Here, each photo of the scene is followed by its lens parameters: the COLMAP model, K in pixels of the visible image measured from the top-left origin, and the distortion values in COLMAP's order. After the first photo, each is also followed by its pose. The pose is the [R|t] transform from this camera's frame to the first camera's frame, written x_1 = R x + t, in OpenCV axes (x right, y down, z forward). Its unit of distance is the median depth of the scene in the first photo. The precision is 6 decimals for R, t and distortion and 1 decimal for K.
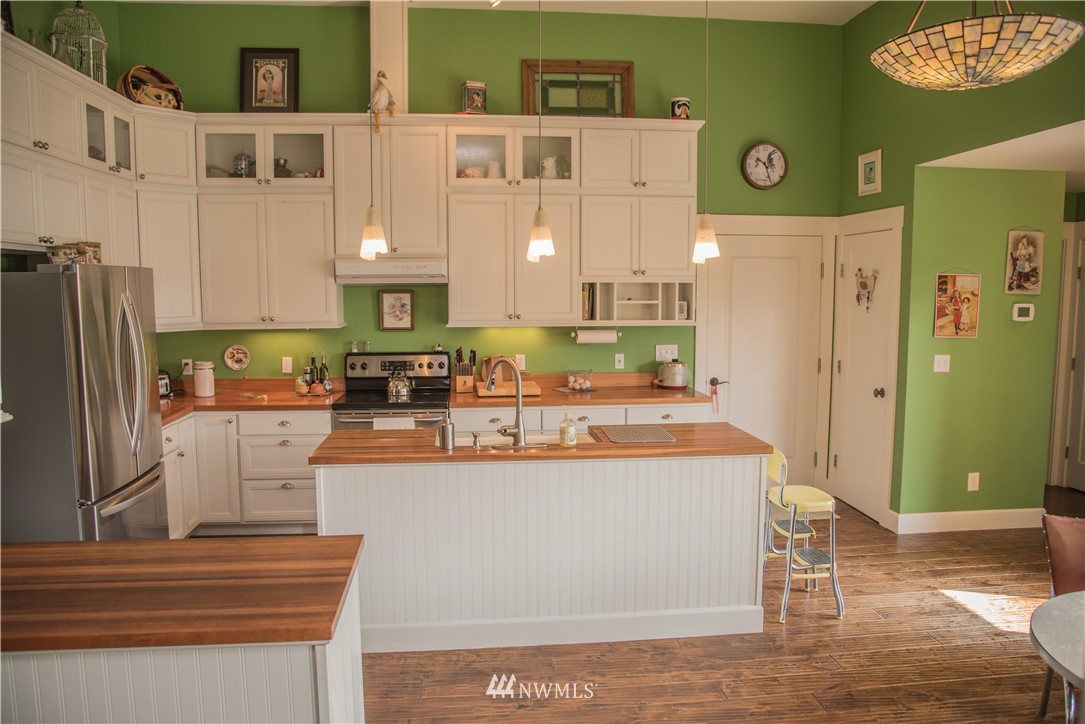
lens RADIAL K [[719.9, 0, 542.5], [0, 719.9, 362.0], [0, 0, 1]] dist [-0.094397, 0.052412]
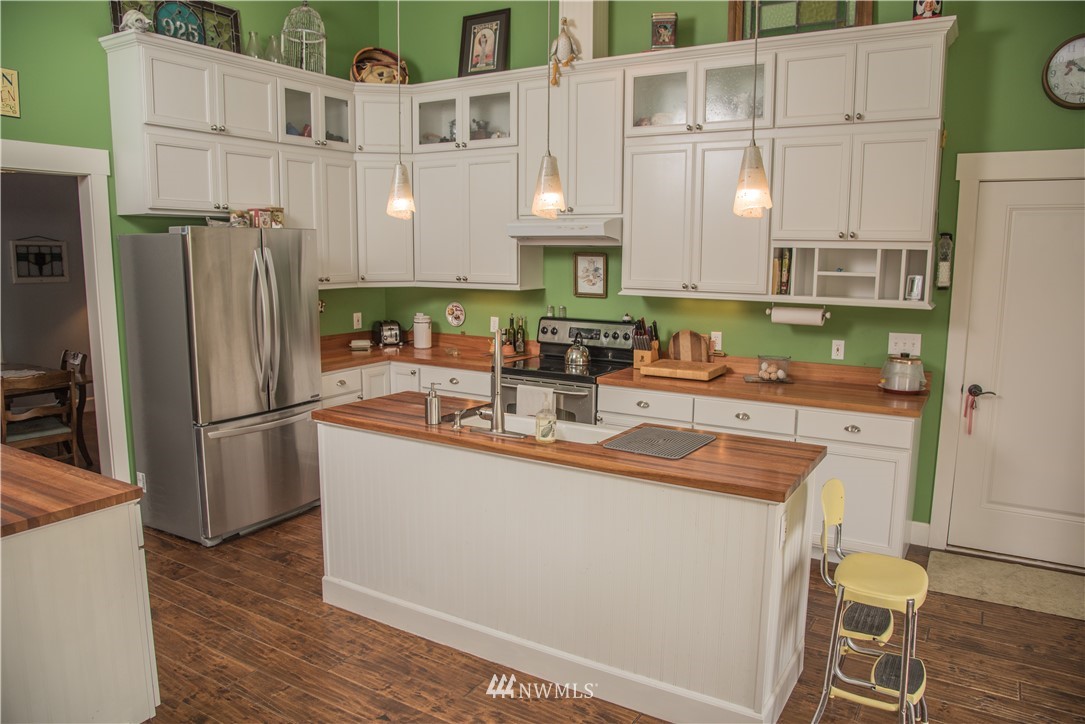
lens RADIAL K [[719.9, 0, 542.5], [0, 719.9, 362.0], [0, 0, 1]] dist [-0.094397, 0.052412]
pose [[0.815783, 0.097782, -0.570033, 0.307513], [-0.071247, 0.995088, 0.068733, -0.019229], [0.573953, -0.015458, 0.818742, 0.199810]]
